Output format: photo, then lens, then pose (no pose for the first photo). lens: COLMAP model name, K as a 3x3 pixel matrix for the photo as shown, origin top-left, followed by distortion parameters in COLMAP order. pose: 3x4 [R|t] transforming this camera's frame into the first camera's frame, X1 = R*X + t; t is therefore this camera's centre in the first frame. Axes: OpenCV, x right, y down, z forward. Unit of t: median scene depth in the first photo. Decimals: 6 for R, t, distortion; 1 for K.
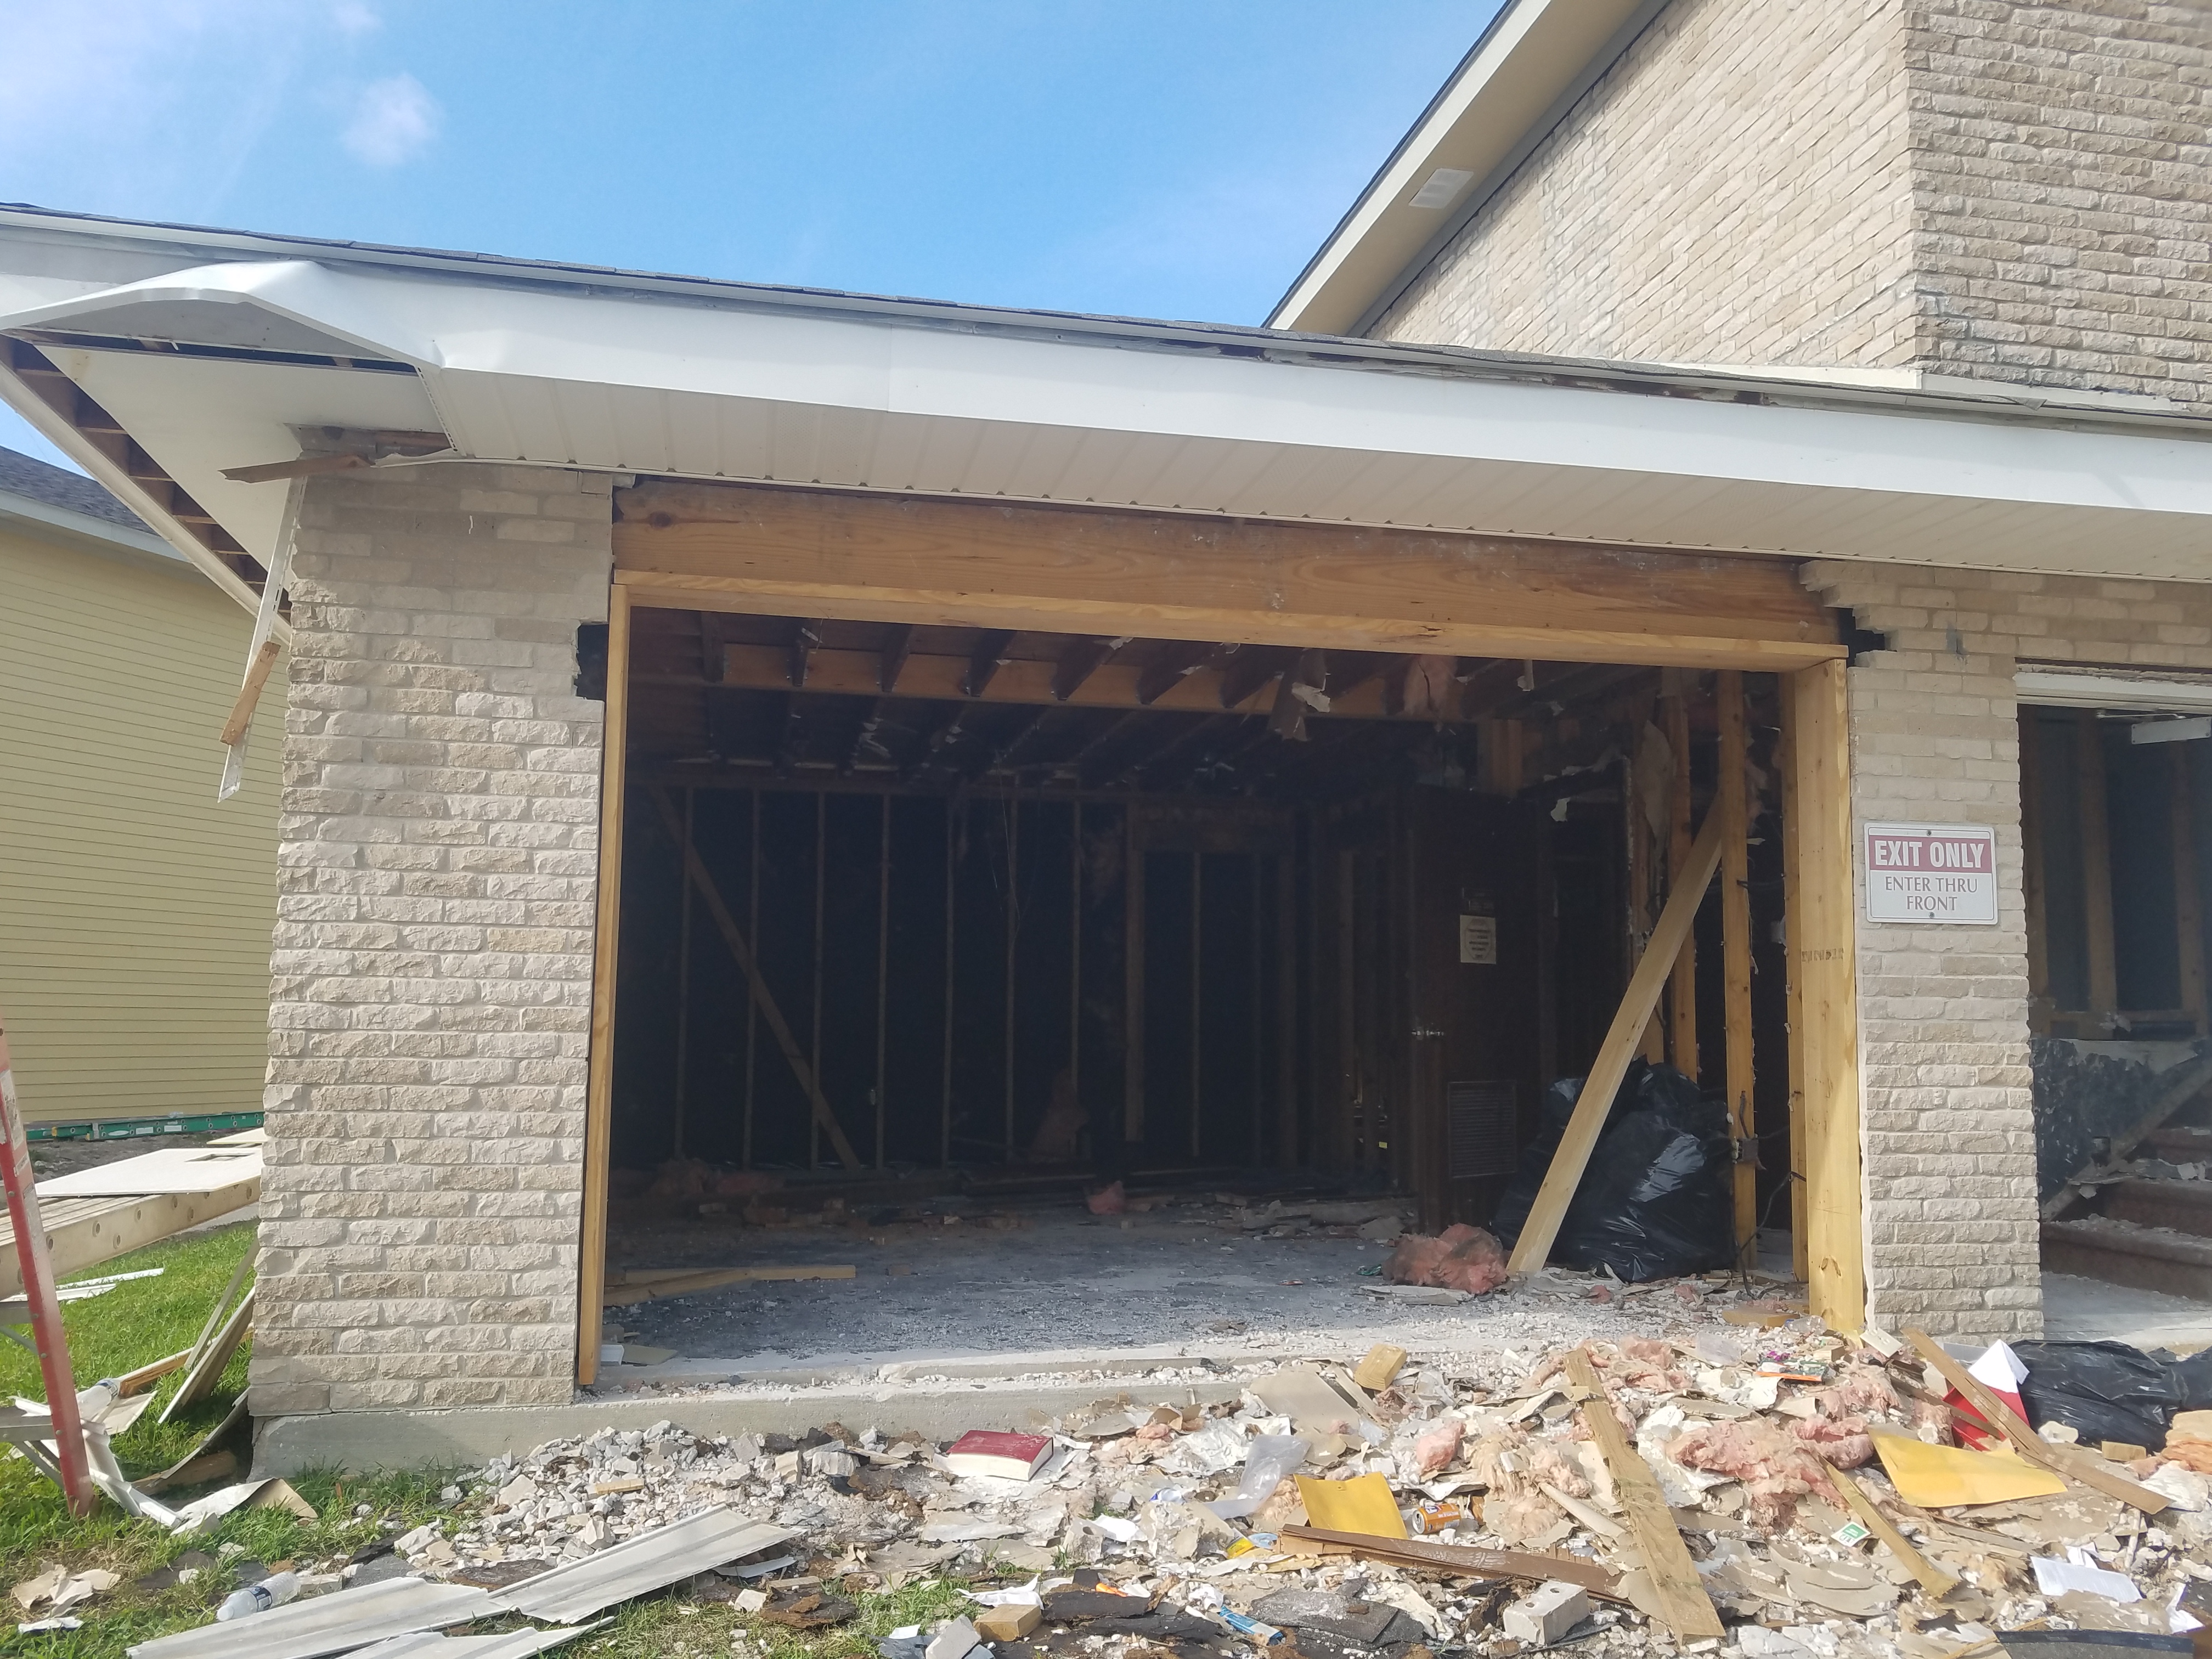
lens RADIAL K [[1743.2, 0, 1125.2], [0, 1743.2, 858.8], [0, 0, 1]] dist [0.003889, 0.004643]
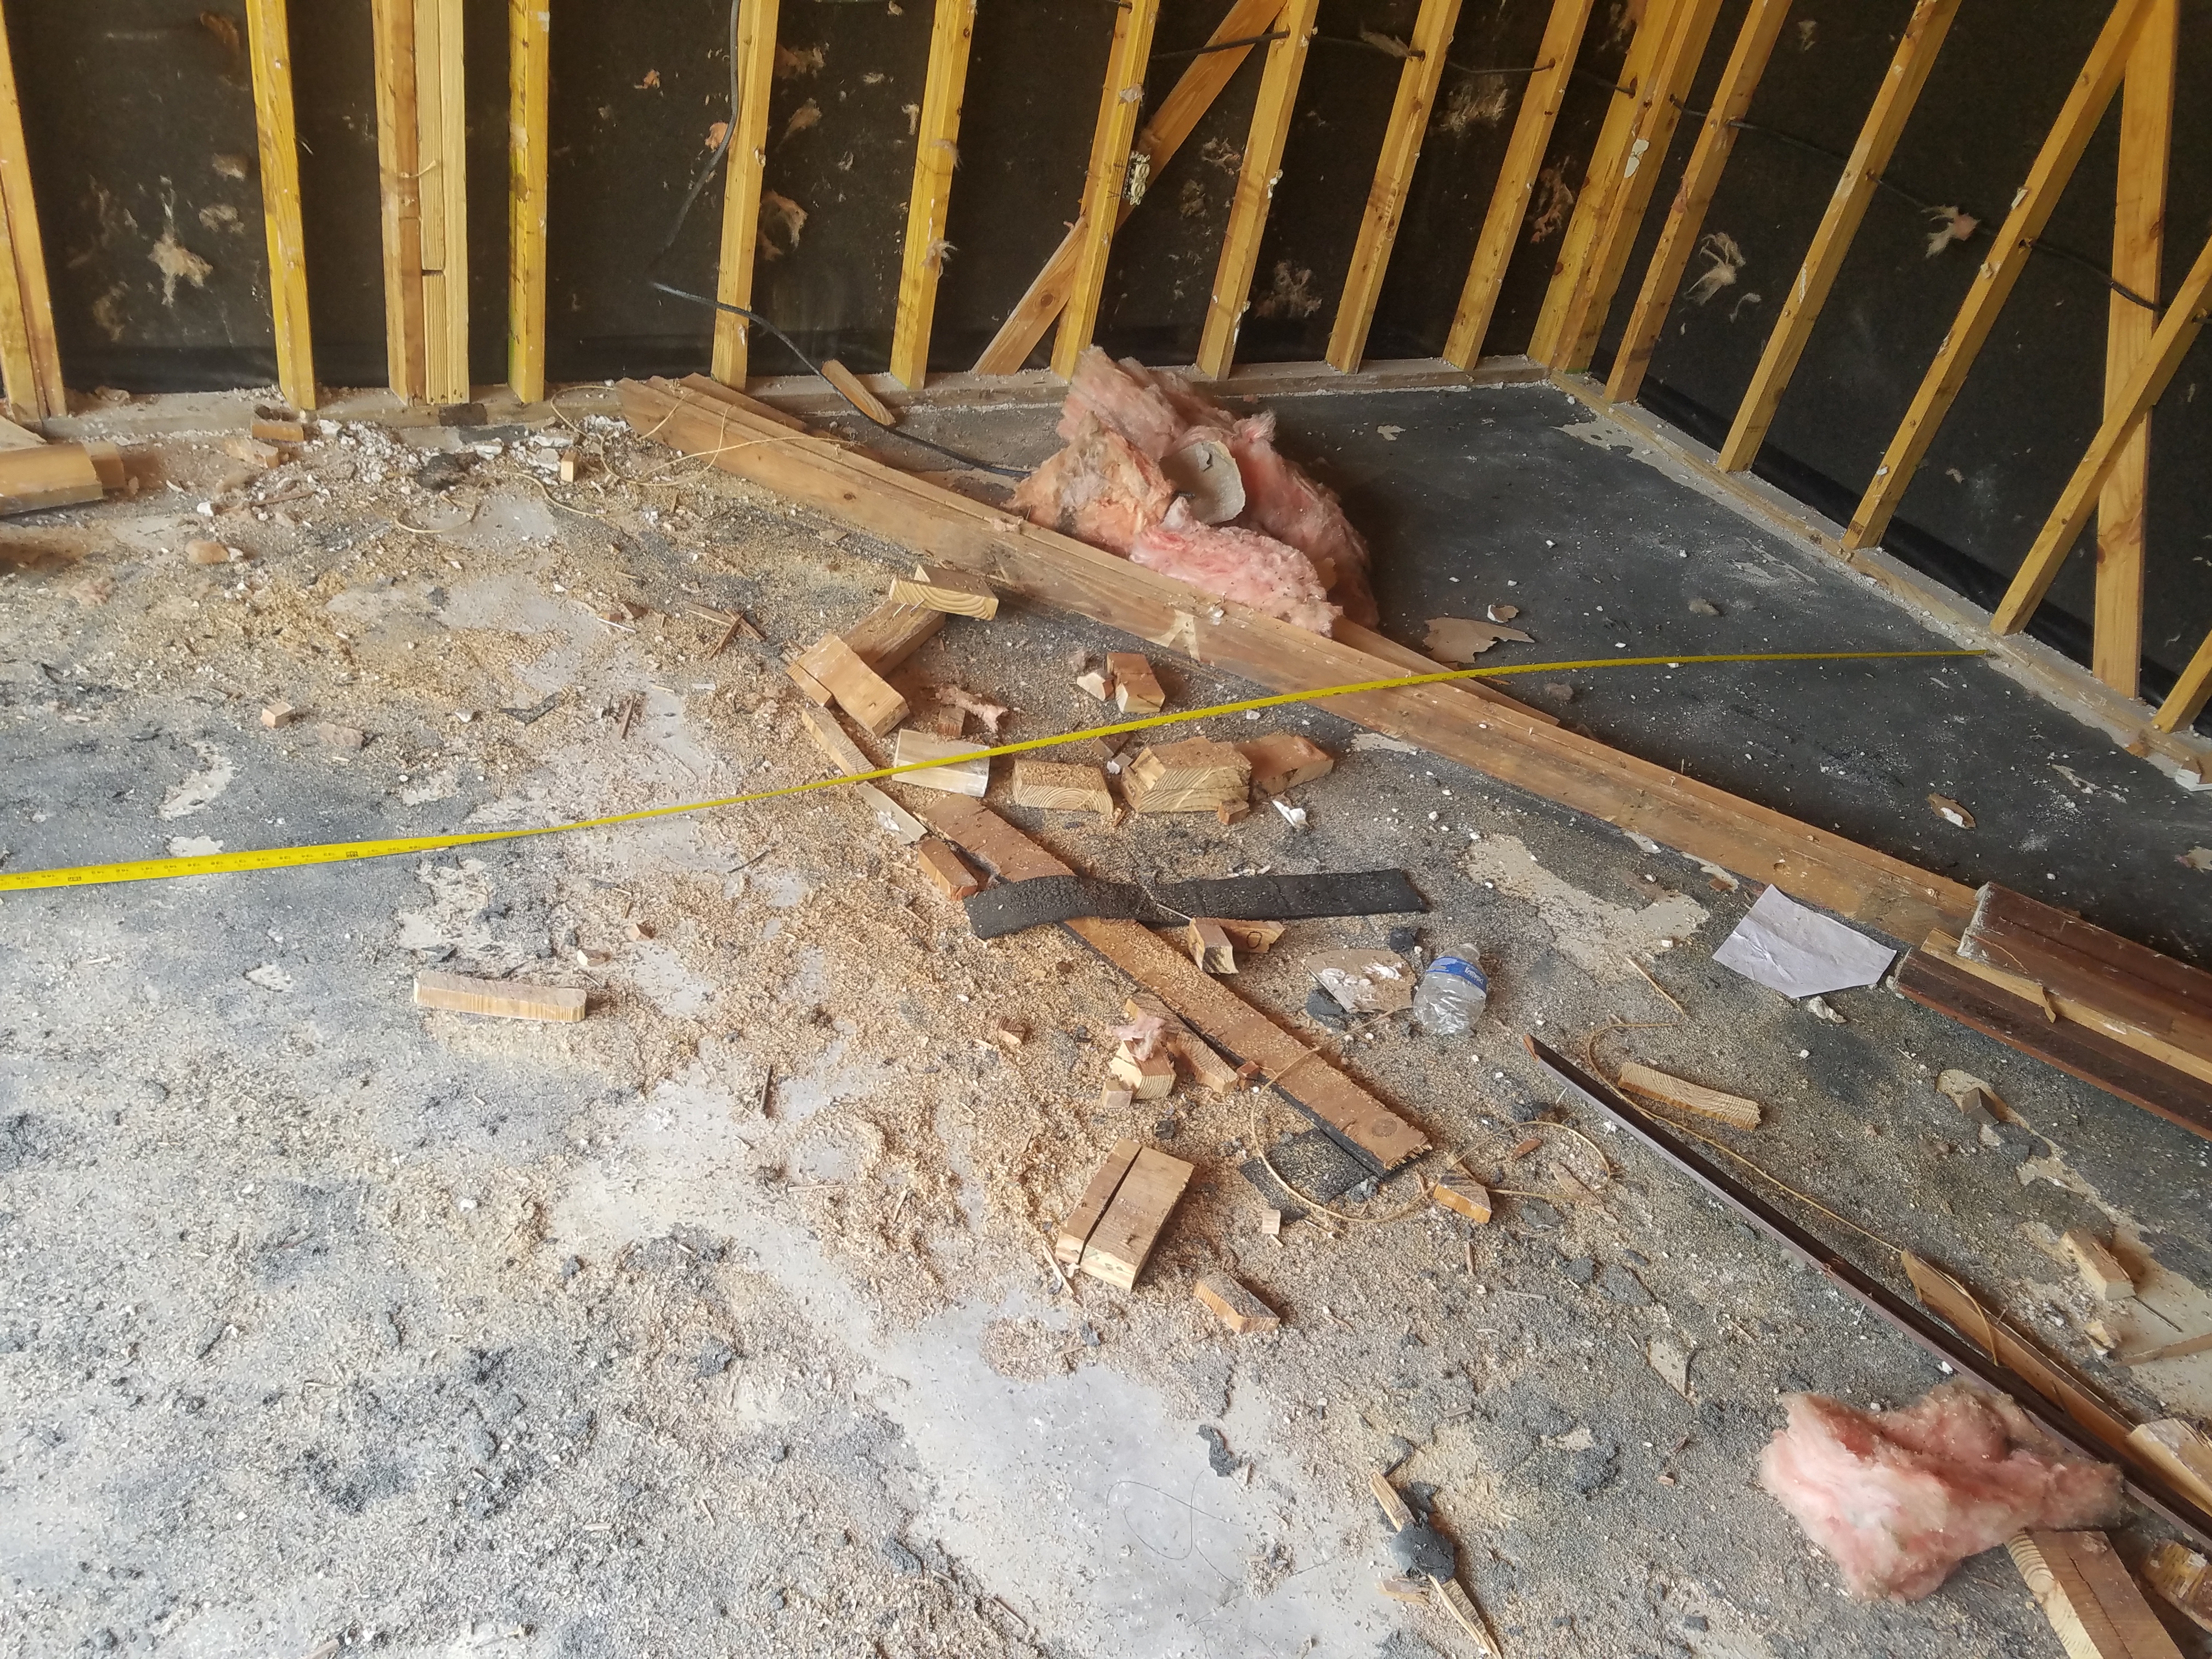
lens RADIAL K [[1743.2, 0, 1098.1], [0, 1743.2, 899.5], [0, 0, 1]] dist [0.003889, 0.004643]
pose [[0.317033, 0.609600, -0.726552, 0.107258], [-0.100318, 0.783327, 0.613462, 0.040994], [0.943094, -0.121602, 0.309494, 1.363560]]
